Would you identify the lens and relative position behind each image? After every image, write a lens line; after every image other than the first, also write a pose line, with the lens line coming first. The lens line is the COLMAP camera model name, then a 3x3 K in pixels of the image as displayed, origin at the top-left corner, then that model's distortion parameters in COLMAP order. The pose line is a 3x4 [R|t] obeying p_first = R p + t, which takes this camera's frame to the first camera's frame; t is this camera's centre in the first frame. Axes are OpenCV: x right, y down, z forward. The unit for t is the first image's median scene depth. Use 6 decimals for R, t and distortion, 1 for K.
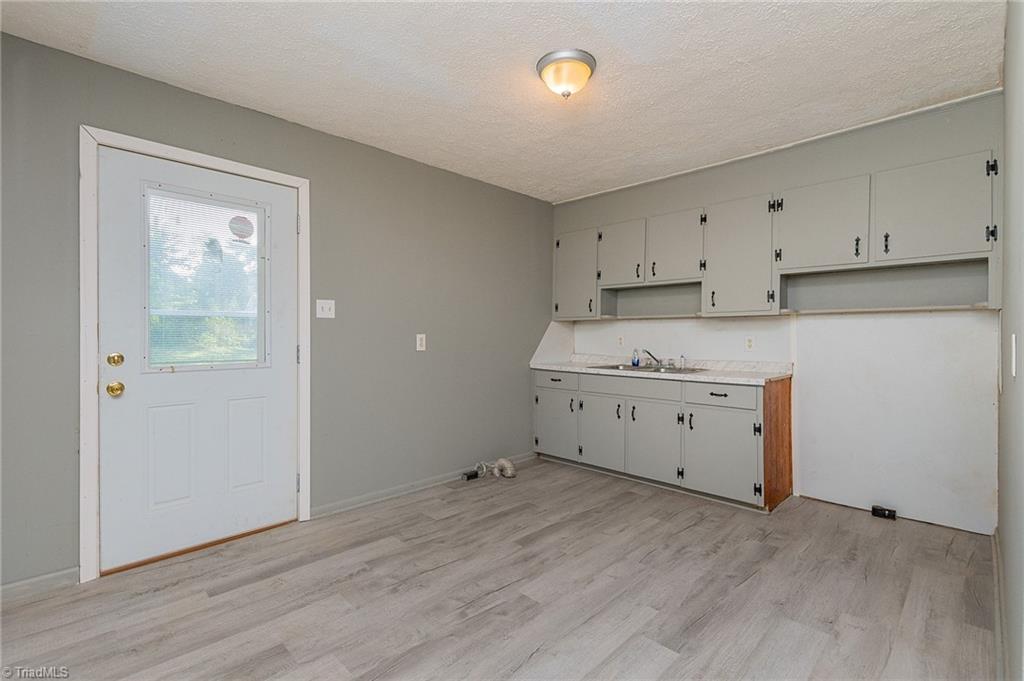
lens RADIAL K [[465.4, 0, 507.6], [0, 465.4, 339.7], [0, 0, 1]] dist [0.007162, -0.004422]
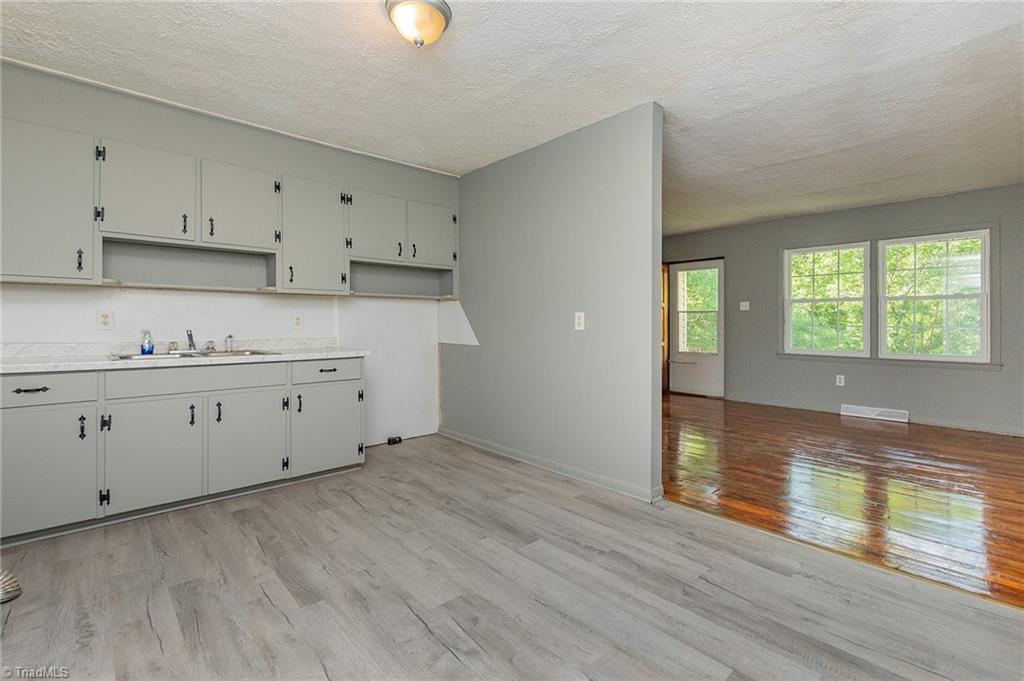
lens RADIAL K [[465.4, 0, 518.5], [0, 465.4, 321.5], [0, 0, 1]] dist [0.007162, -0.004422]
pose [[0.032535, -0.000723, 0.999470, -0.617155], [0.006557, 0.999978, 0.000510, 0.014997], [-0.999449, 0.006537, 0.032539, 0.614788]]
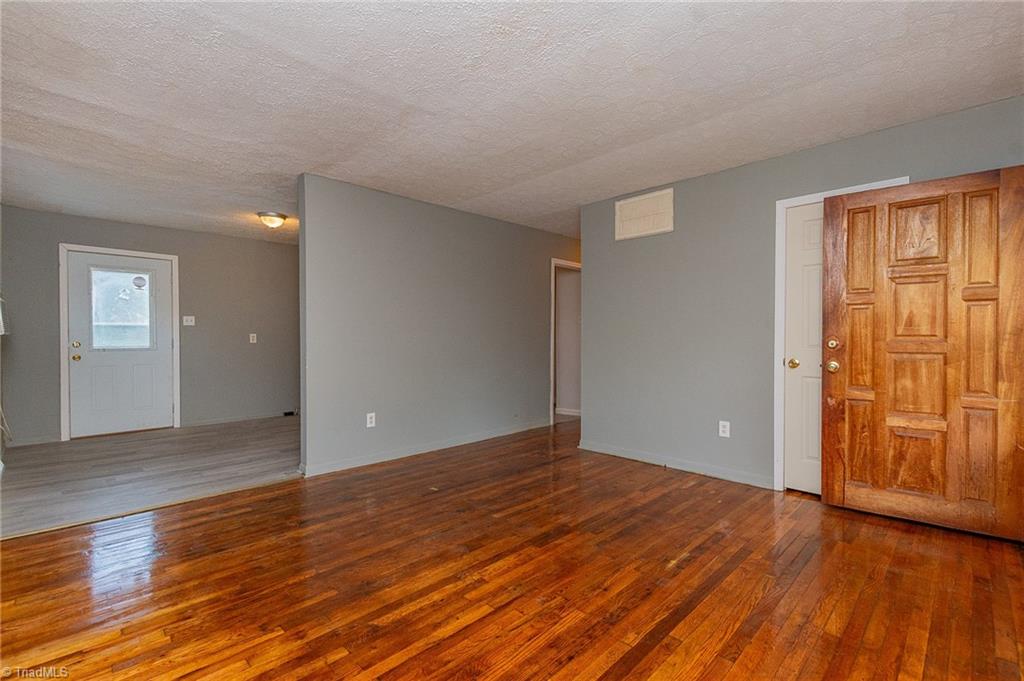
lens RADIAL K [[465.4, 0, 512.5], [0, 465.4, 344.6], [0, 0, 1]] dist [0.007162, -0.004422]
pose [[0.999985, -0.002947, -0.004668, 1.010501], [0.002992, 0.999949, 0.009613, 0.019340], [0.004640, -0.009627, 0.999943, -0.984695]]
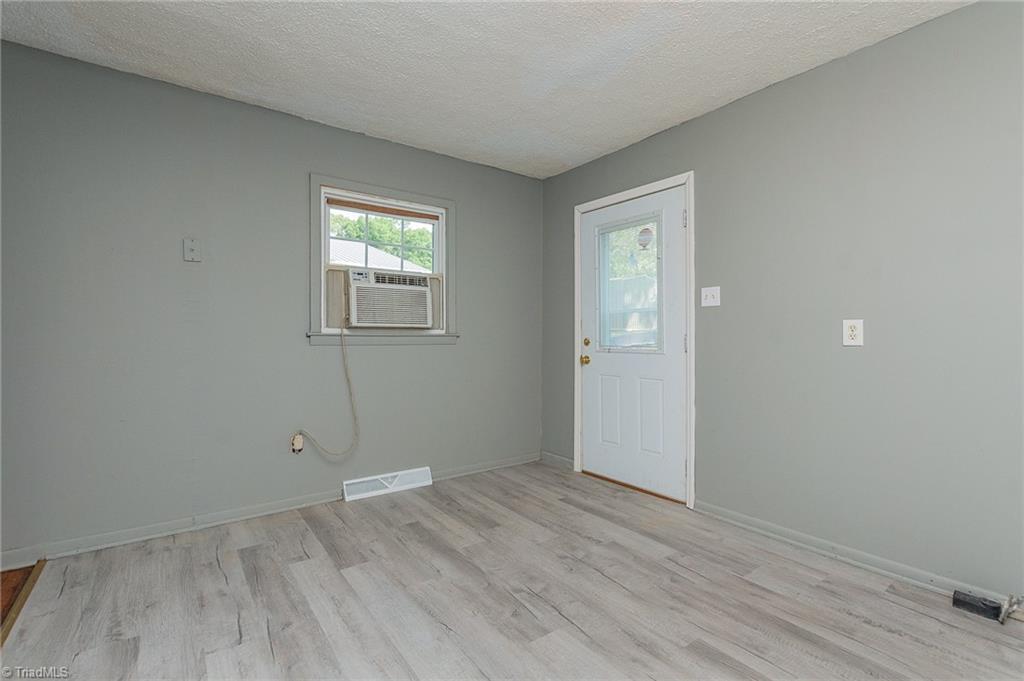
lens RADIAL K [[465.4, 0, 510.1], [0, 465.4, 334.7], [0, 0, 1]] dist [0.007162, -0.004422]
pose [[-0.145645, -0.004758, -0.989326, 0.639018], [-0.012124, 0.999922, -0.003024, 0.020296], [0.989263, 0.011554, -0.145691, 0.777752]]
